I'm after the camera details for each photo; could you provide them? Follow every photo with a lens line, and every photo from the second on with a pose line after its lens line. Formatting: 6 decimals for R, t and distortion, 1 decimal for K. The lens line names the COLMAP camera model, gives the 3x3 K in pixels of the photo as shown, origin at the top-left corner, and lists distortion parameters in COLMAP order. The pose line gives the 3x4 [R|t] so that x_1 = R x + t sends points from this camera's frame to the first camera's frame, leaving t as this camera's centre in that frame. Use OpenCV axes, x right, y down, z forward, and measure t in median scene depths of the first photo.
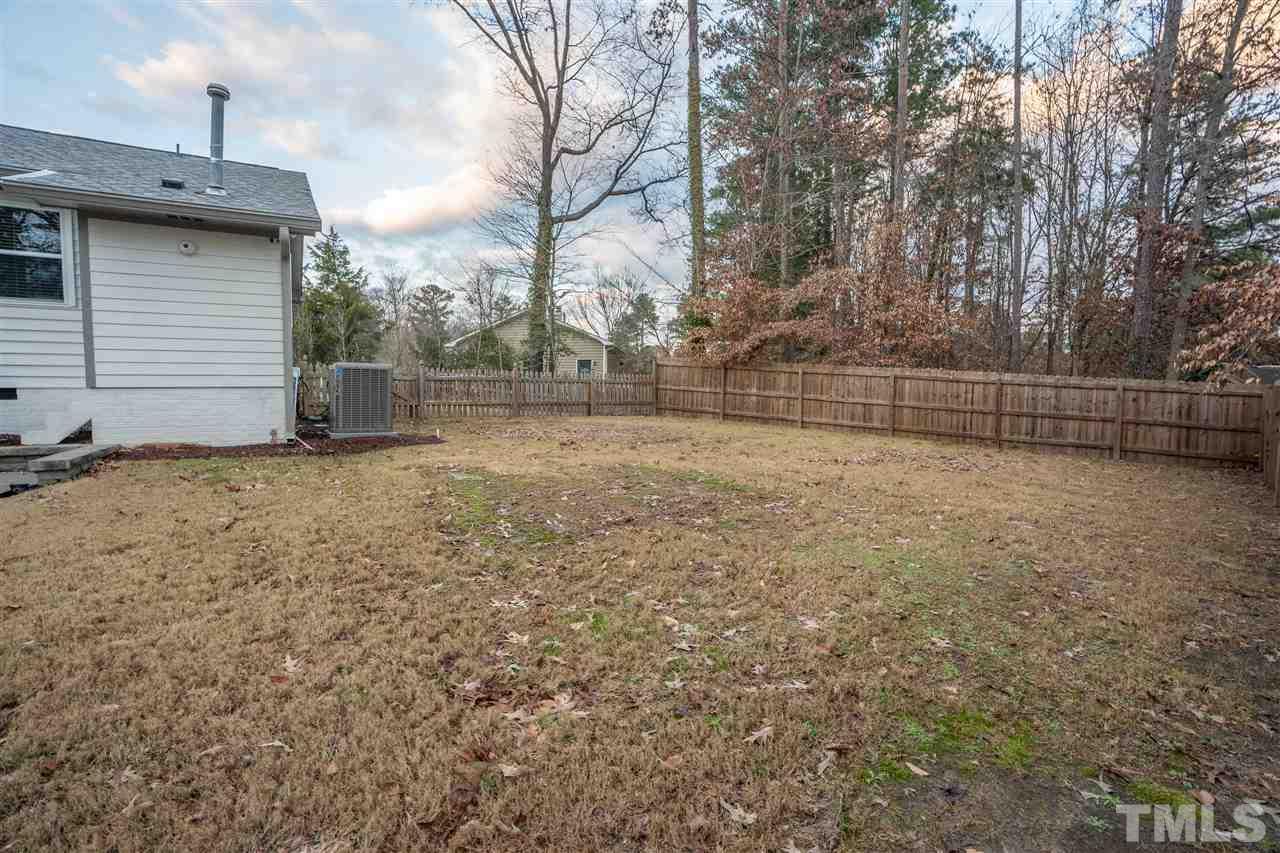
lens RADIAL K [[616.1, 0, 639.0], [0, 616.1, 401.7], [0, 0, 1]] dist [0.002798, 0.000715]
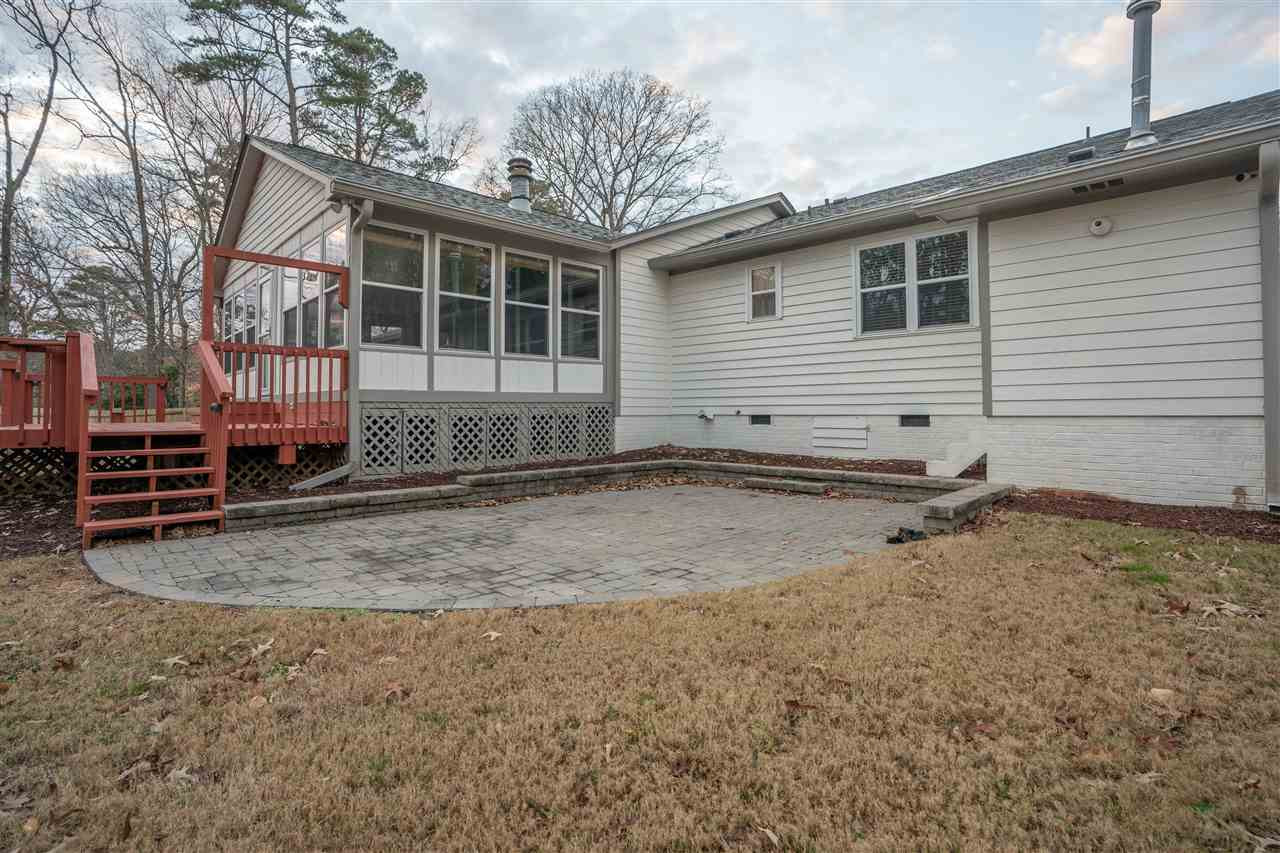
lens RADIAL K [[605.5, 0, 616.5], [0, 605.5, 416.1], [0, 0, 1]] dist [-0.067469, 0.026061]
pose [[0.249238, 0.010036, -0.968390, -0.213613], [-0.014009, 0.999879, 0.006757, -0.020856], [0.968341, 0.011882, 0.249349, 0.290018]]
